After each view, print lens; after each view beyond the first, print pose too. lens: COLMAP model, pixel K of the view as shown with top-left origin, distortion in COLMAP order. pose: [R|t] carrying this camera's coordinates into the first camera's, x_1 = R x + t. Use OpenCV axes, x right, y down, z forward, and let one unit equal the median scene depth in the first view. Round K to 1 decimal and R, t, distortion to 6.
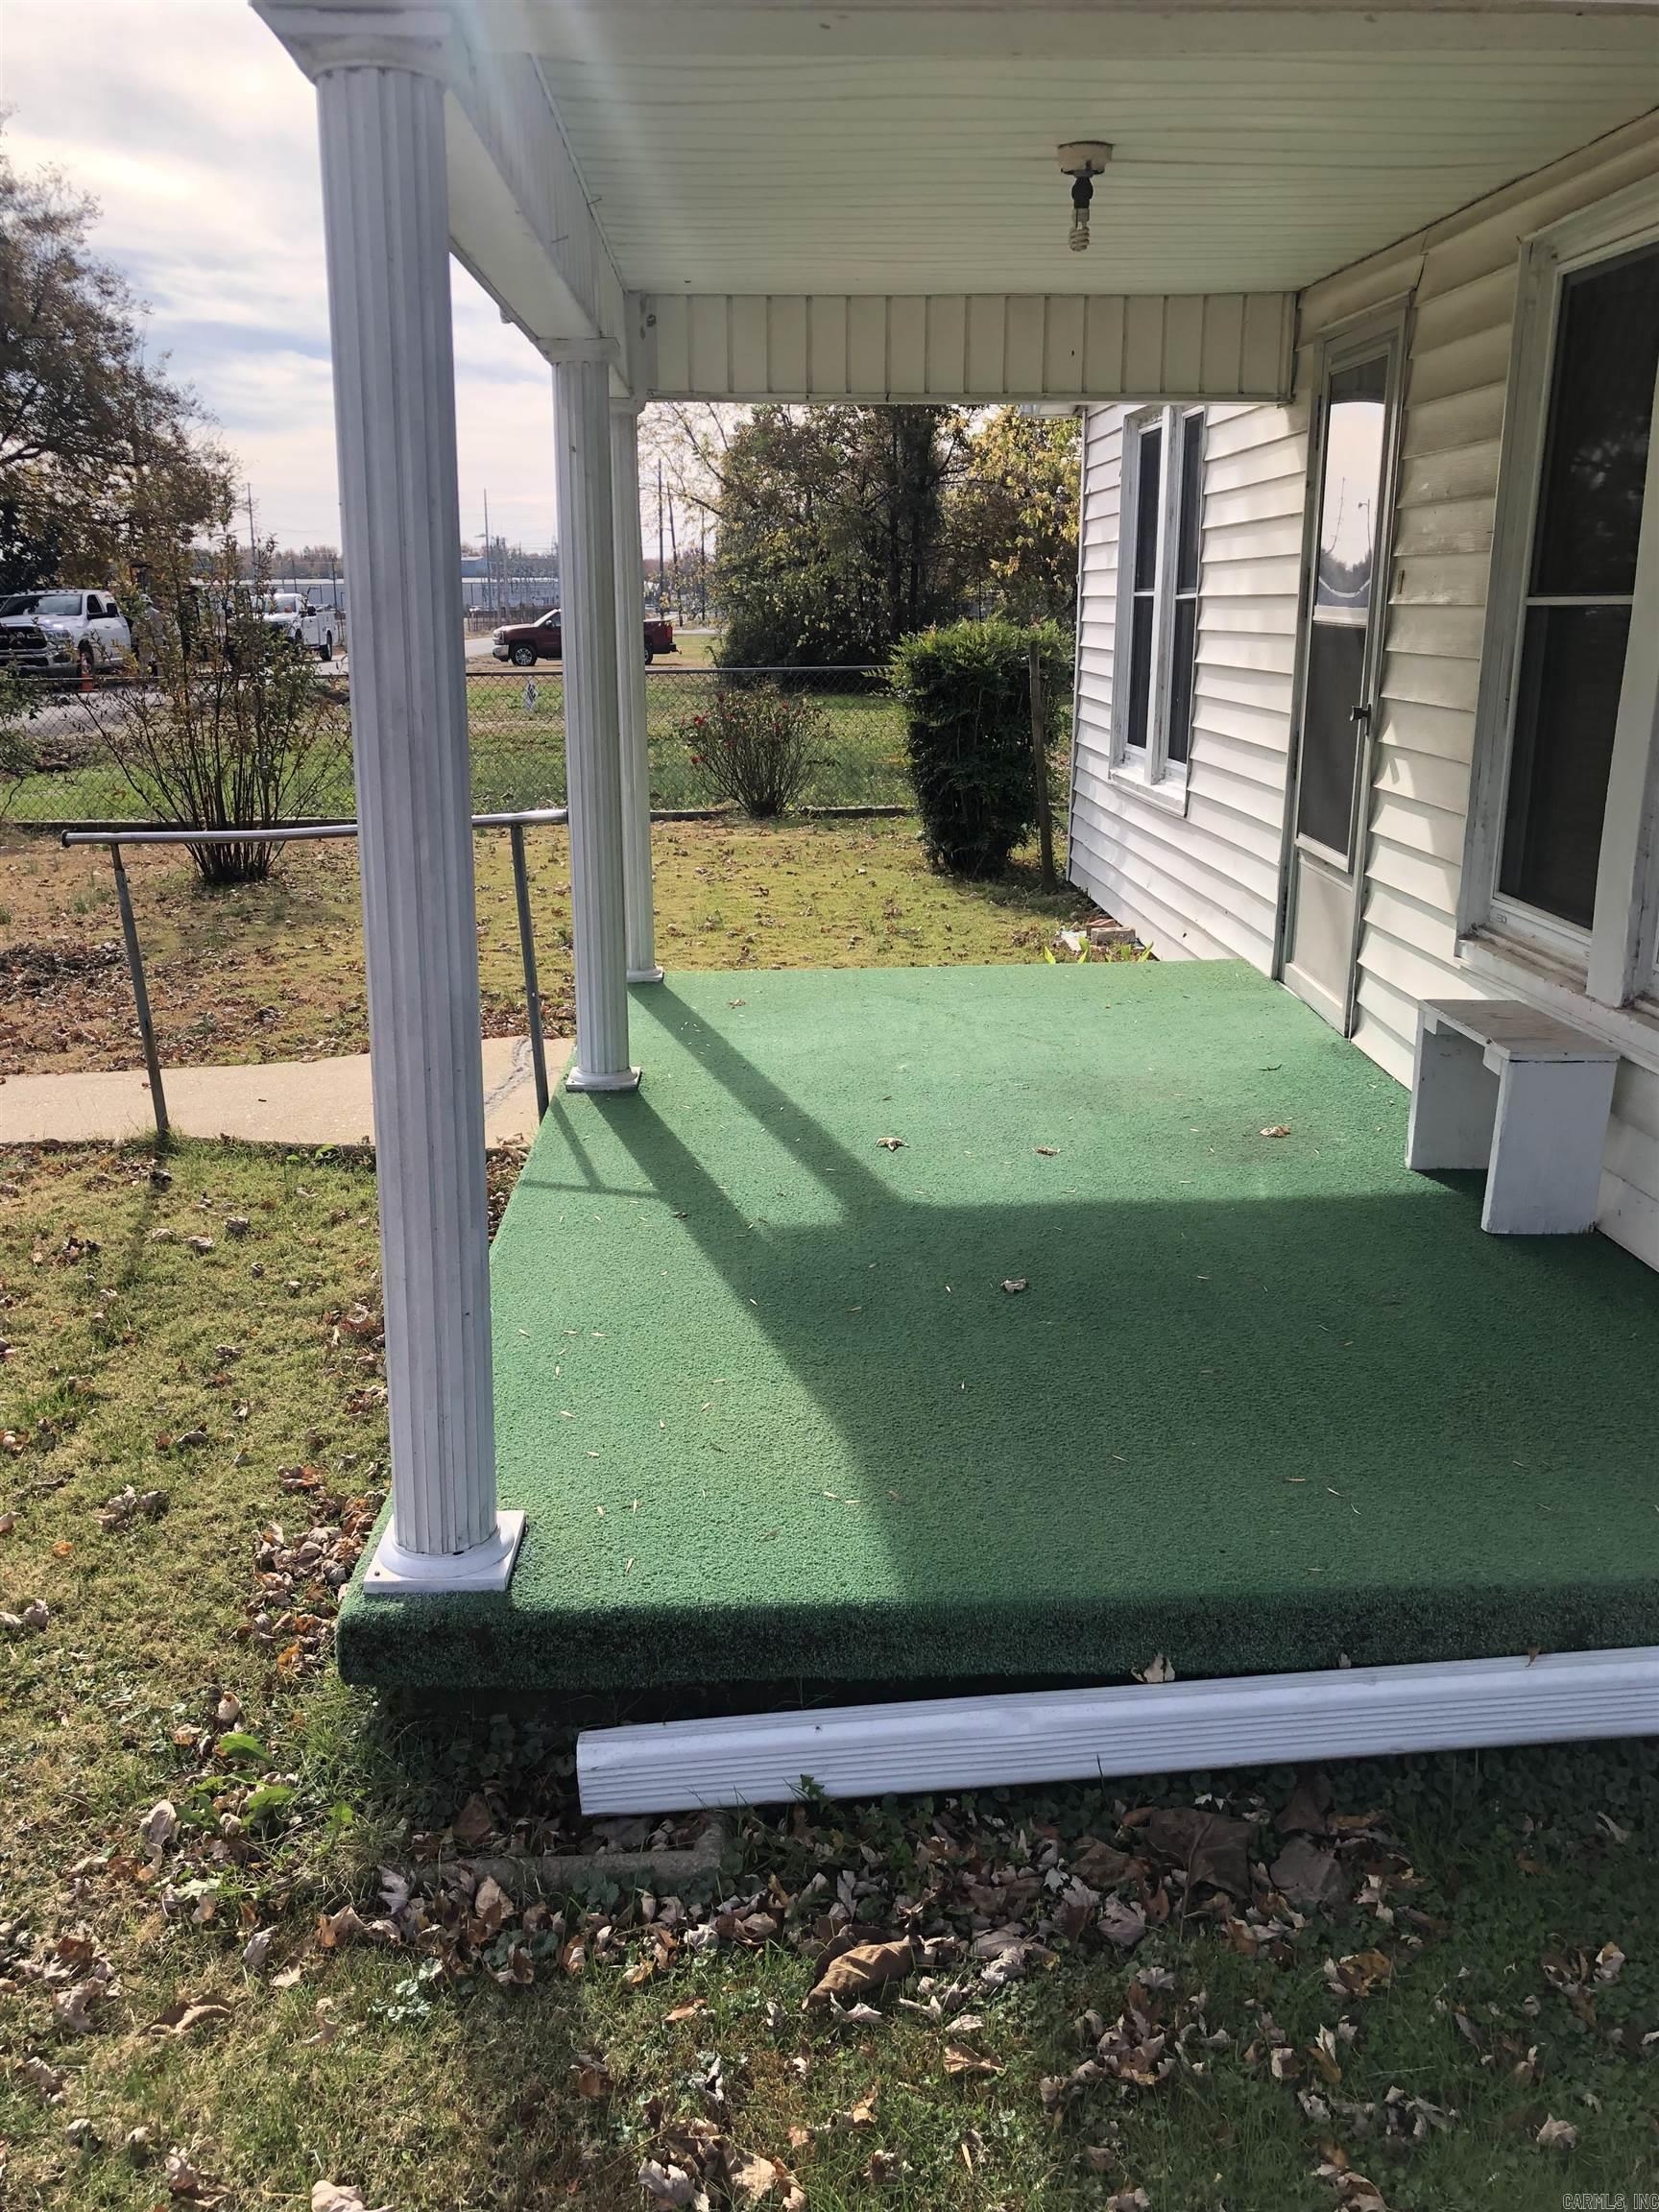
lens RADIAL K [[1926.7, 0, 833.0], [0, 1926.7, 1109.0], [0, 0, 1]] dist [0.037275, -0.019226]
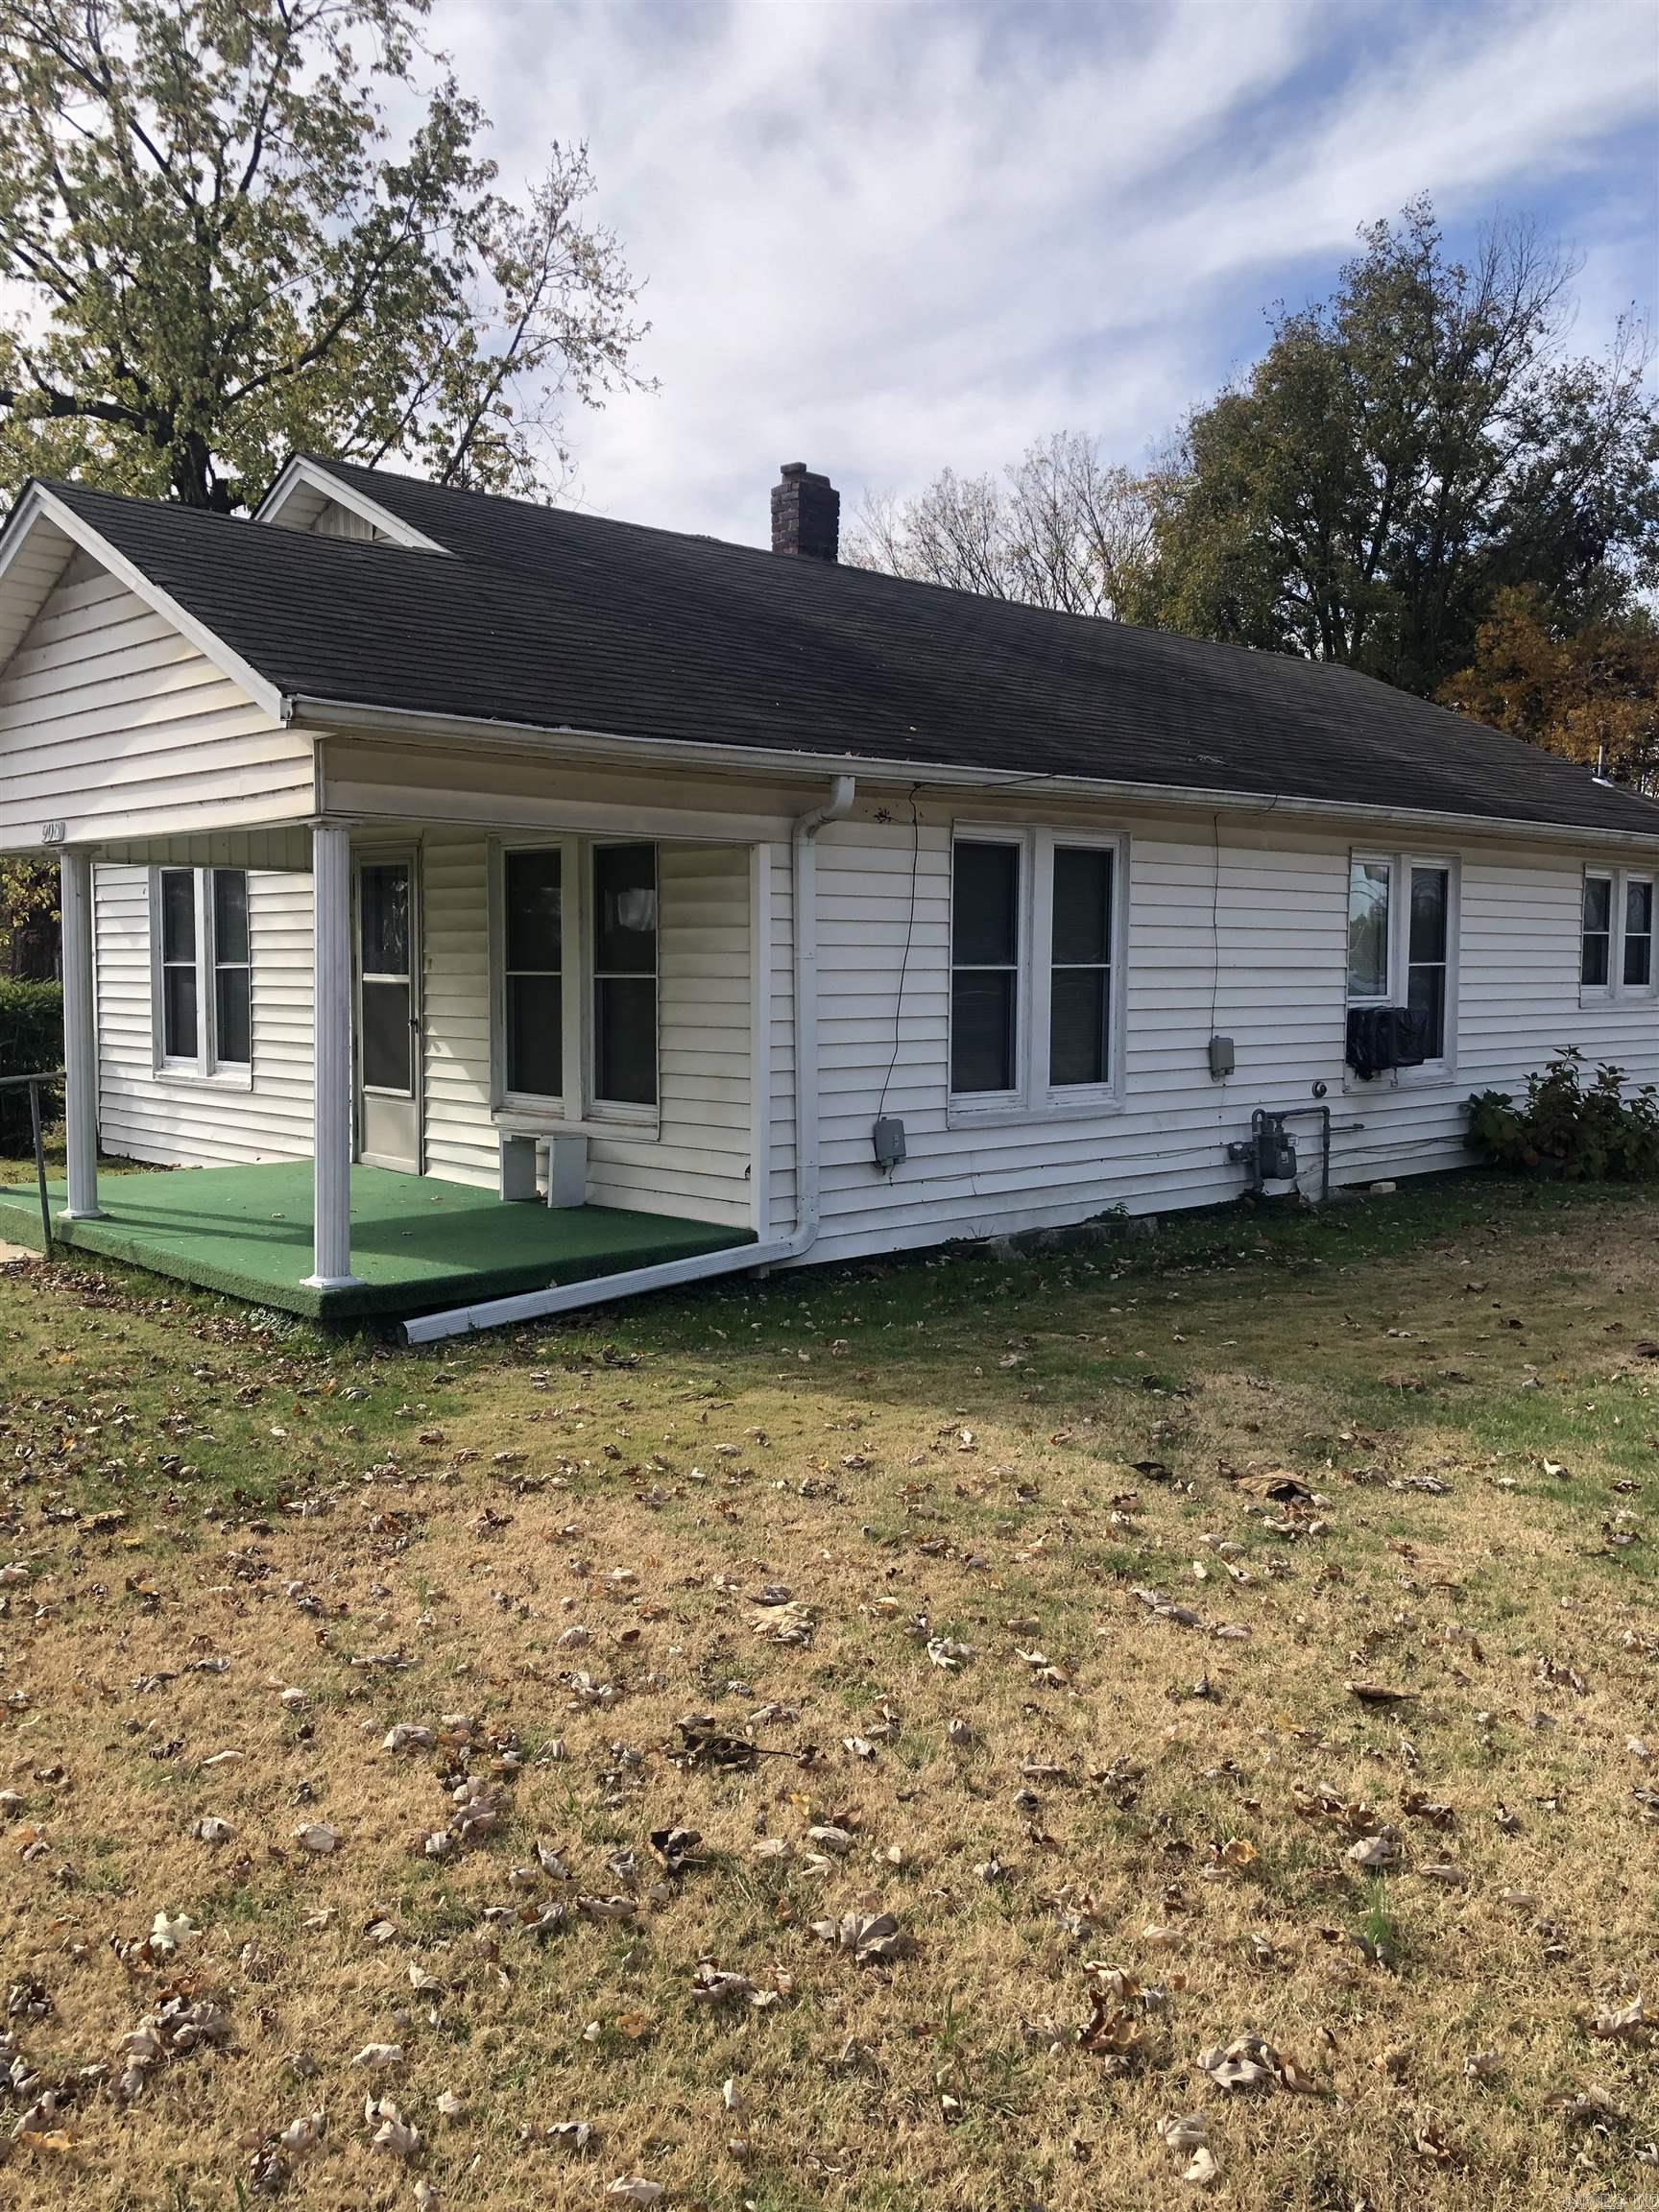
lens RADIAL K [[1926.7, 0, 754.2], [0, 1926.7, 1099.4], [0, 0, 1]] dist [0.037275, -0.019226]
pose [[0.793136, -0.051680, 0.606848, -0.734150], [0.160379, 0.978949, -0.126243, 0.211219], [-0.587549, 0.197454, 0.784728, -0.889498]]
